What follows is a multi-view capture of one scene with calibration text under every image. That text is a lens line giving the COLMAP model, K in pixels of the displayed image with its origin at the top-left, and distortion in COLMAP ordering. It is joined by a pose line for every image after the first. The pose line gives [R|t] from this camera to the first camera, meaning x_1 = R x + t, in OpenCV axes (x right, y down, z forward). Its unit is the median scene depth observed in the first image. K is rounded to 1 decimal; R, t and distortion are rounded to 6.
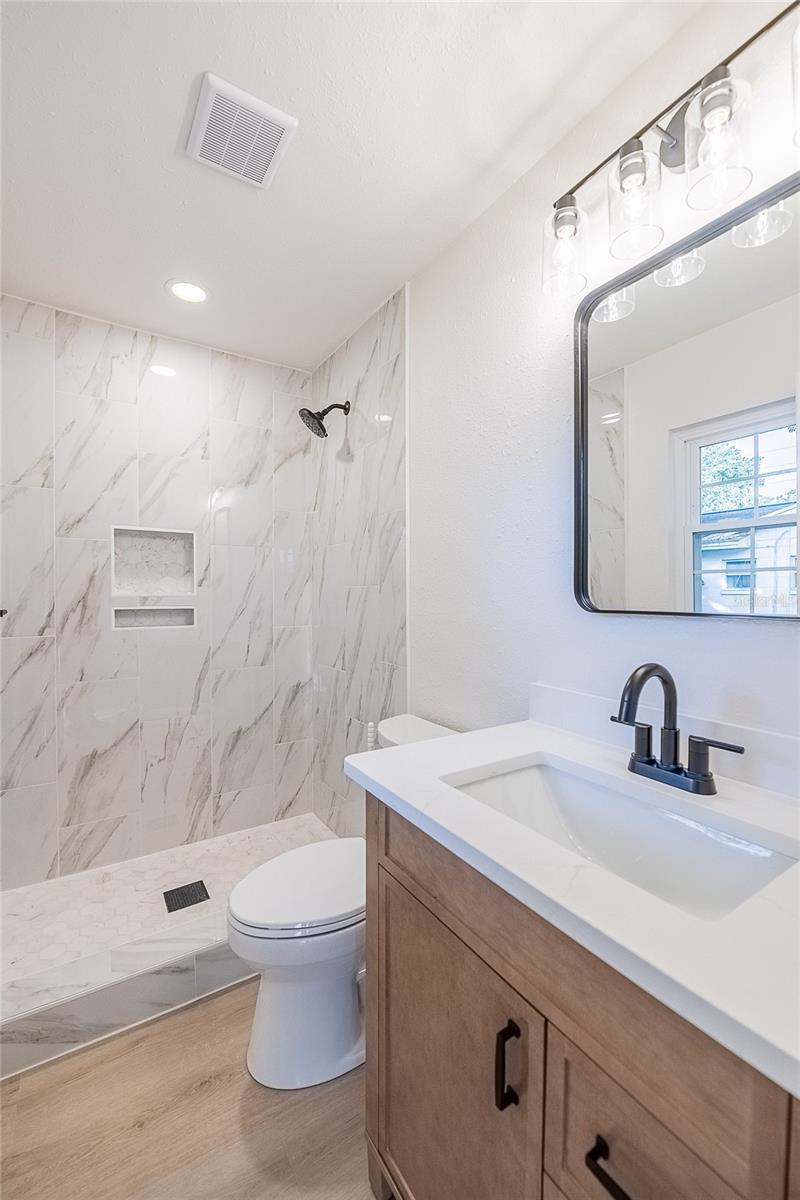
lens RADIAL K [[489.4, 0, 408.0], [0, 489.4, 604.6], [0, 0, 1]] dist [-0.001224, 0.000100]
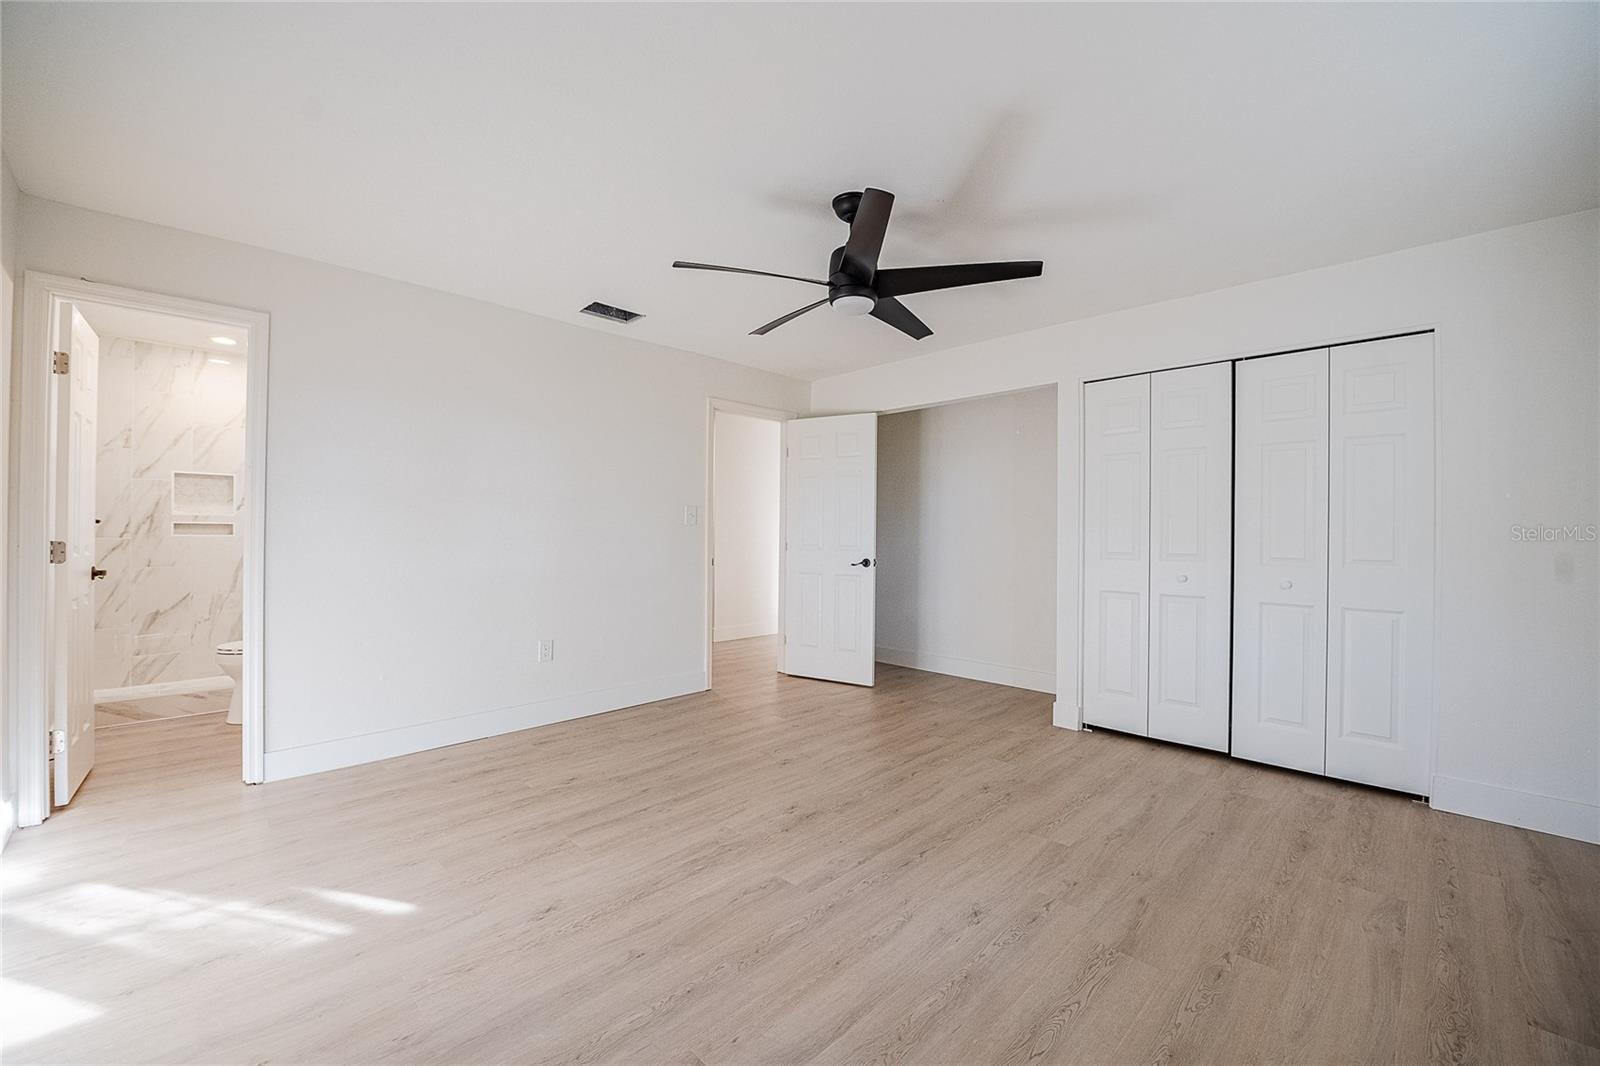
lens RADIAL K [[652.6, 0, 788.5], [0, 652.6, 535.6], [0, 0, 1]] dist [-0.001224, 0.000100]
pose [[0.985682, 0.015046, 0.167943, 1.043821], [-0.014354, 0.999883, -0.005334, 0.033713], [-0.168003, 0.002847, 0.985782, -1.467184]]
